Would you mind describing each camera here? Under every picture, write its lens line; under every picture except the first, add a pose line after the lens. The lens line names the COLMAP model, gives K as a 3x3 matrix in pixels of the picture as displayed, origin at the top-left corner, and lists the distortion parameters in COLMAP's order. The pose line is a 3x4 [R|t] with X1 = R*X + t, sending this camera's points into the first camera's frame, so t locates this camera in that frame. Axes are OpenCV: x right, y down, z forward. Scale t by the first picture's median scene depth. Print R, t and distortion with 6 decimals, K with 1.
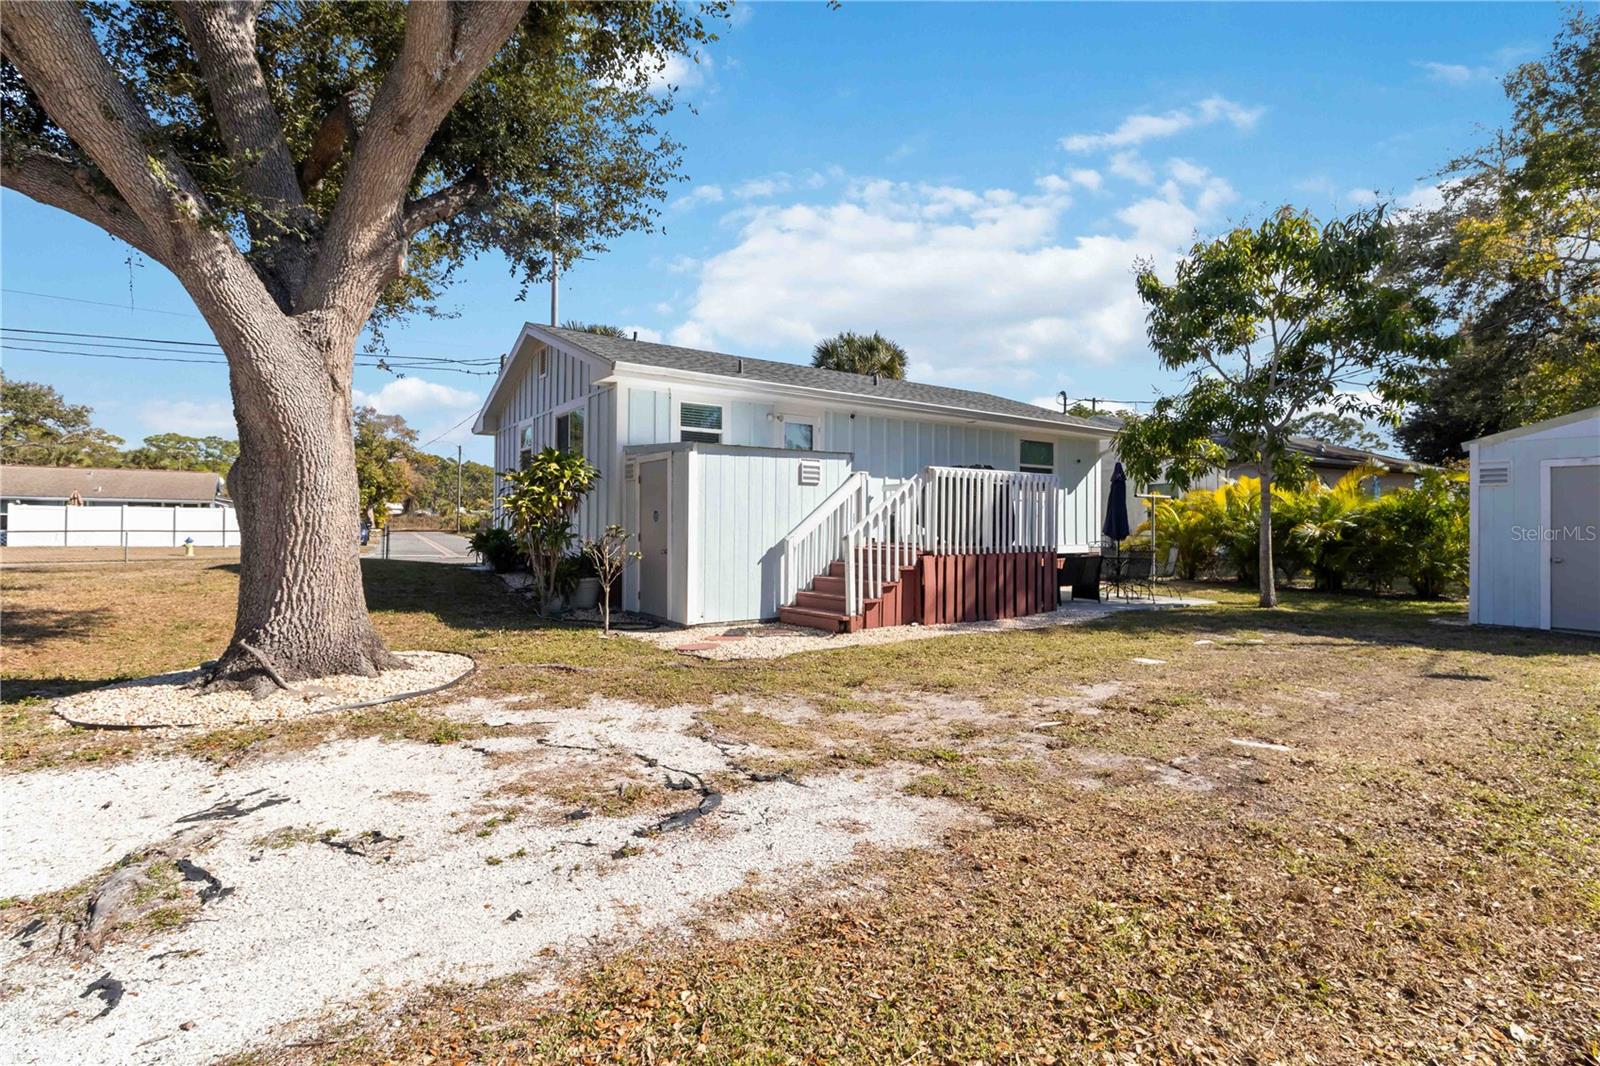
lens RADIAL K [[740.6, 0, 813.0], [0, 740.6, 516.3], [0, 0, 1]] dist [0.001085, 0.000670]
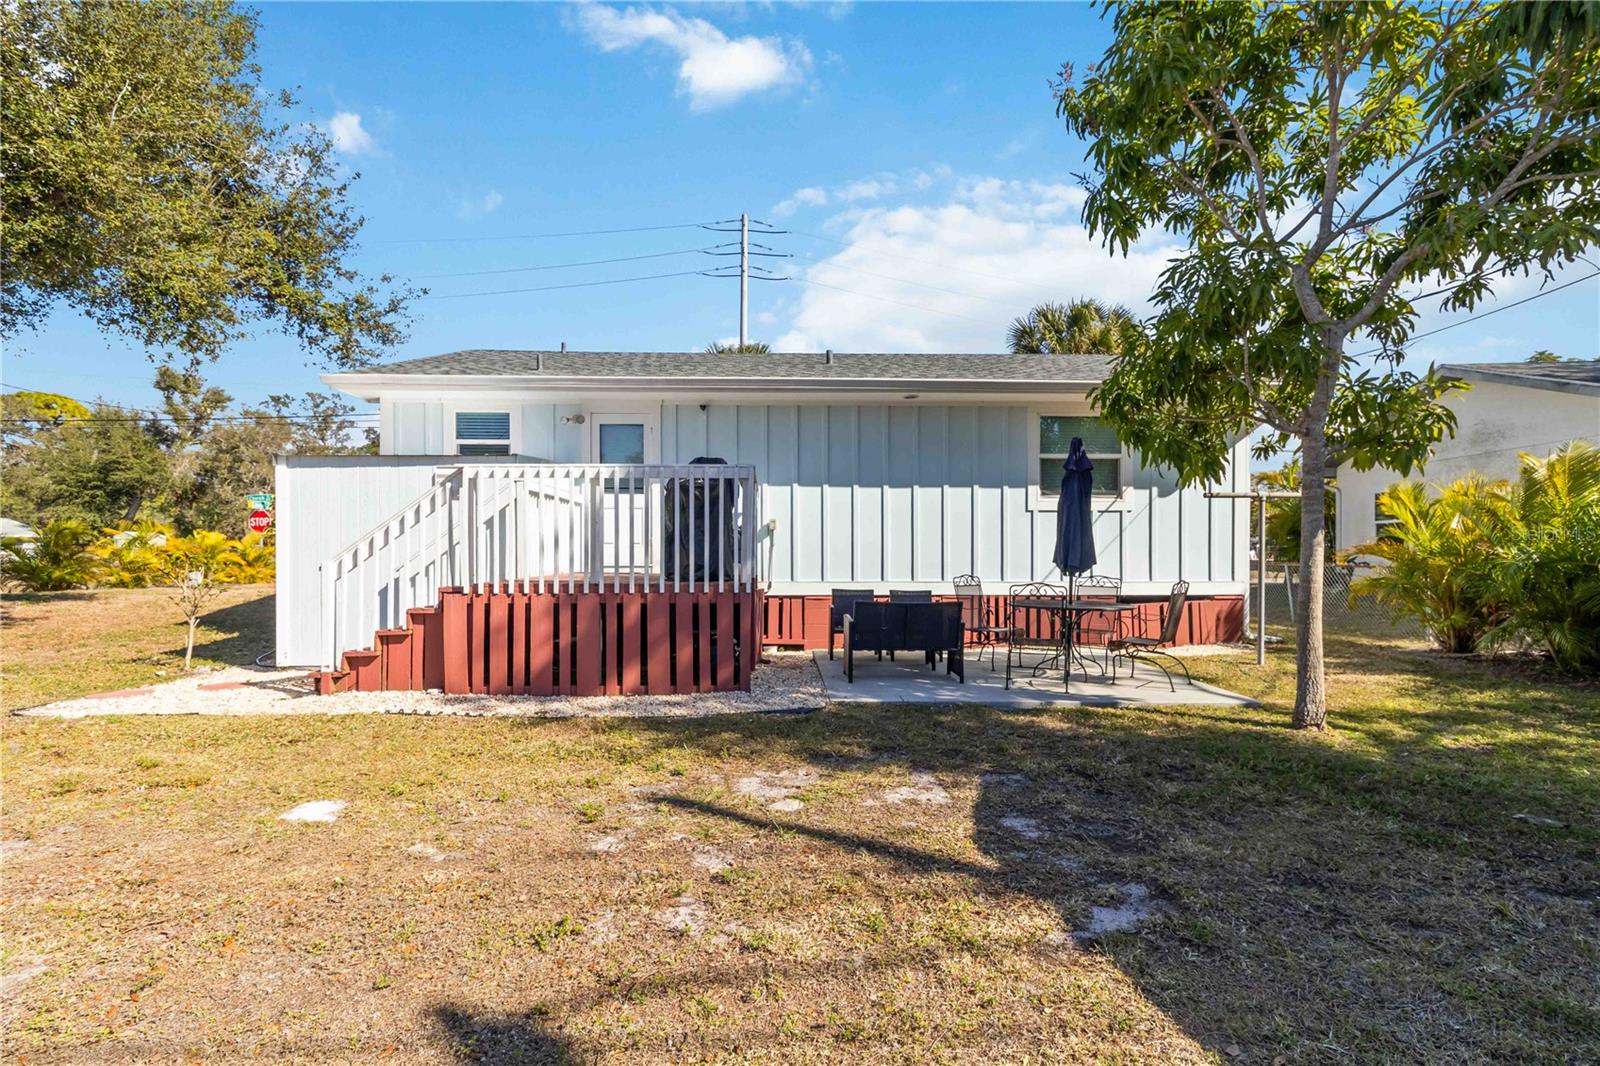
lens RADIAL K [[742.0, 0, 796.8], [0, 742.0, 555.6], [0, 0, 1]] dist [0.001574, -0.000141]
pose [[0.827059, -0.000586, -0.562115, 0.603216], [0.009249, 0.999878, 0.012566, 0.009029], [0.562039, -0.015592, 0.826964, 0.453883]]
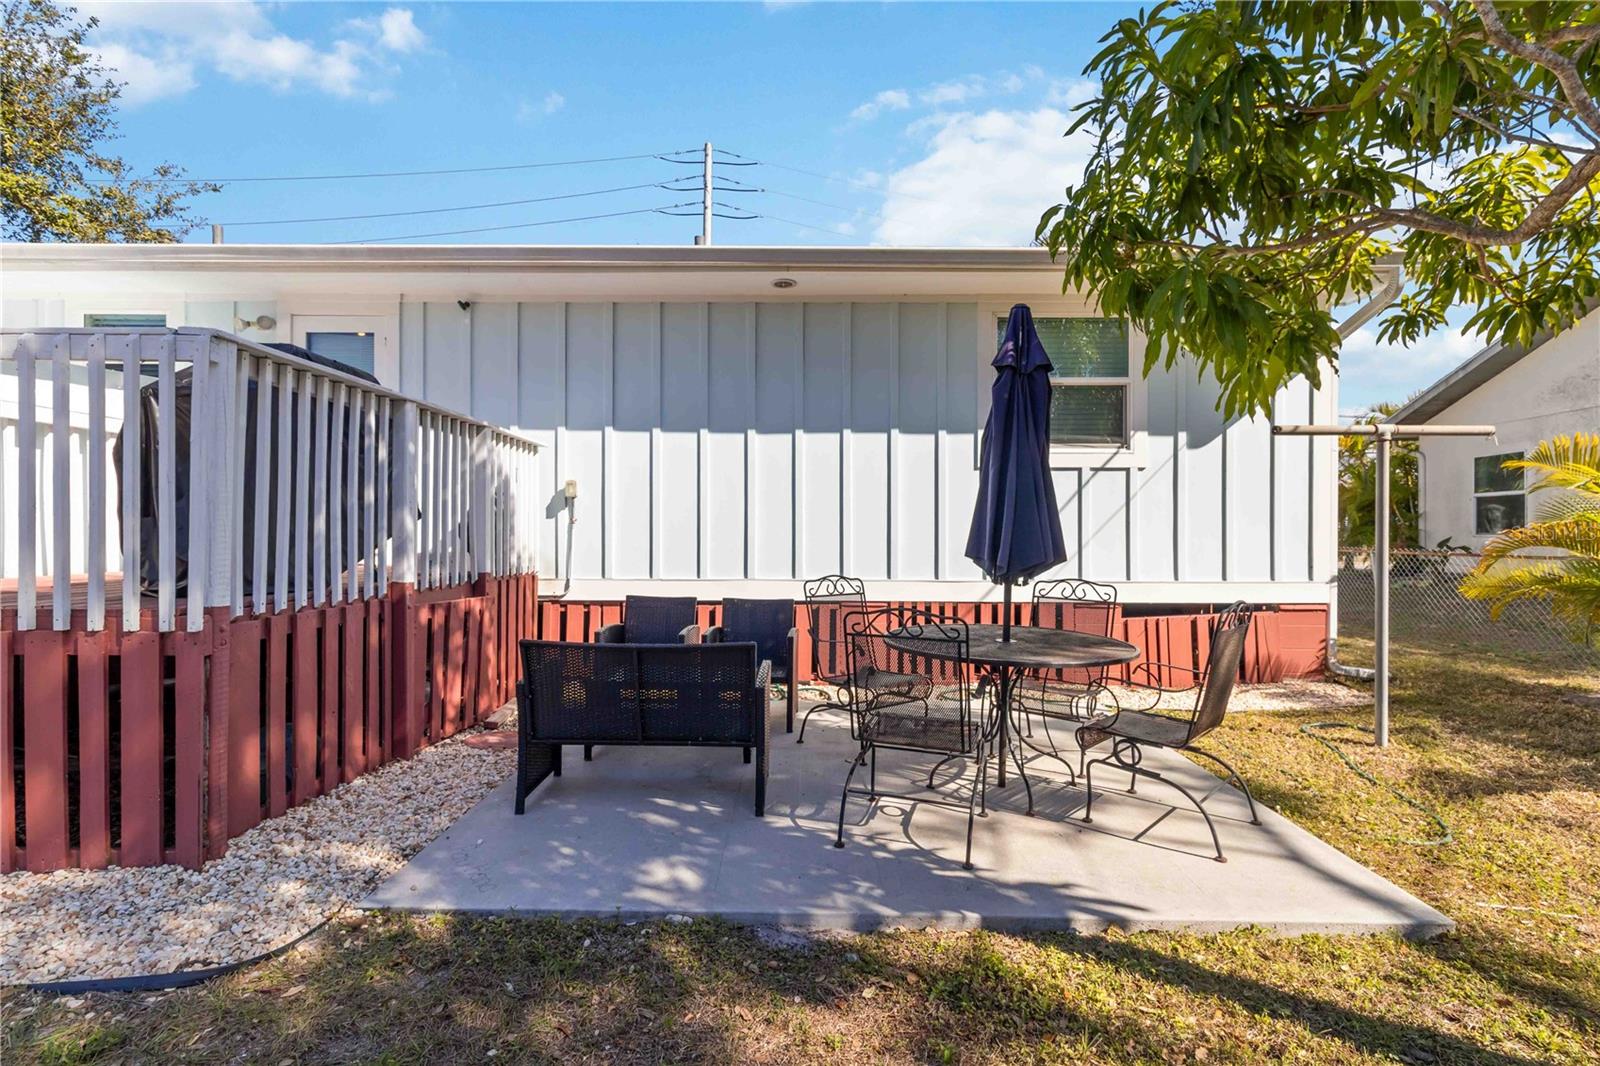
lens RADIAL K [[744.8, 0, 799.8], [0, 744.8, 526.4], [0, 0, 1]] dist [0.002269, 0.000415]
pose [[0.809215, -0.003672, -0.587501, 0.556814], [0.006142, 0.999979, 0.002211, 0.010760], [0.587480, -0.005398, 0.809221, 0.791043]]
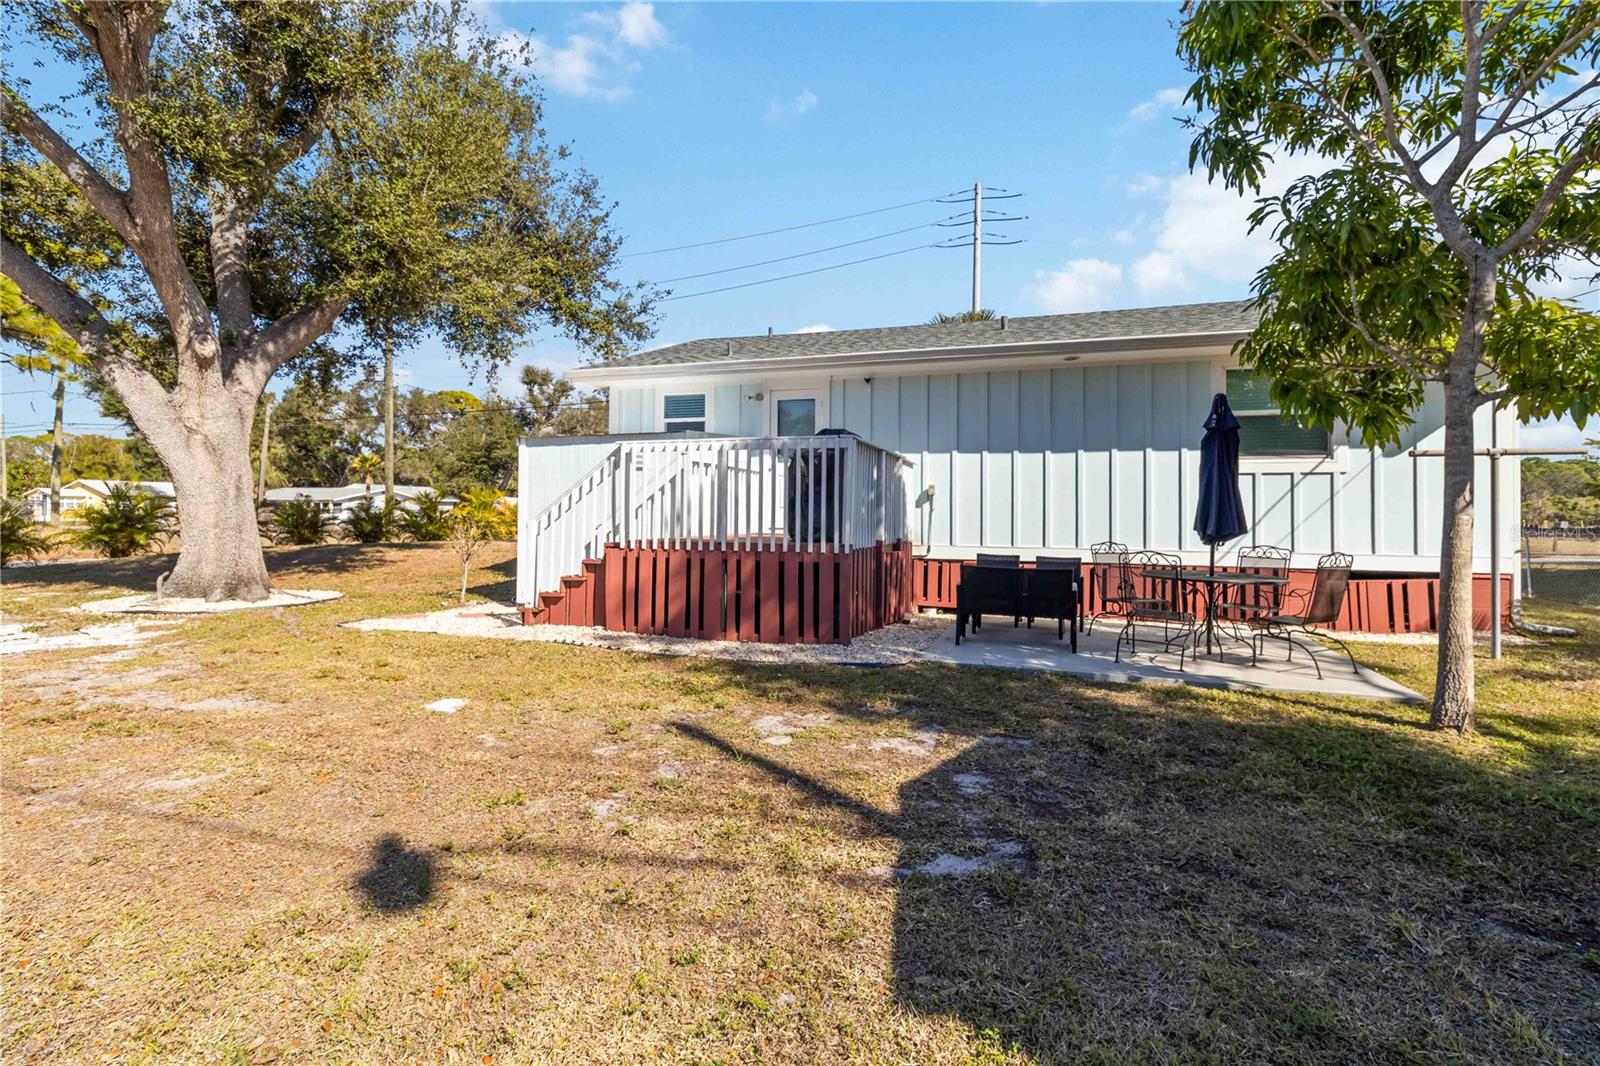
lens RADIAL K [[734.6, 0, 816.1], [0, 734.6, 502.8], [0, 0, 1]] dist [-0.001679, -0.000127]
pose [[0.592473, -0.012451, -0.805494, 0.716787], [0.002635, 0.999905, -0.013518, 0.010325], [0.805586, 0.005887, 0.592450, 0.516358]]
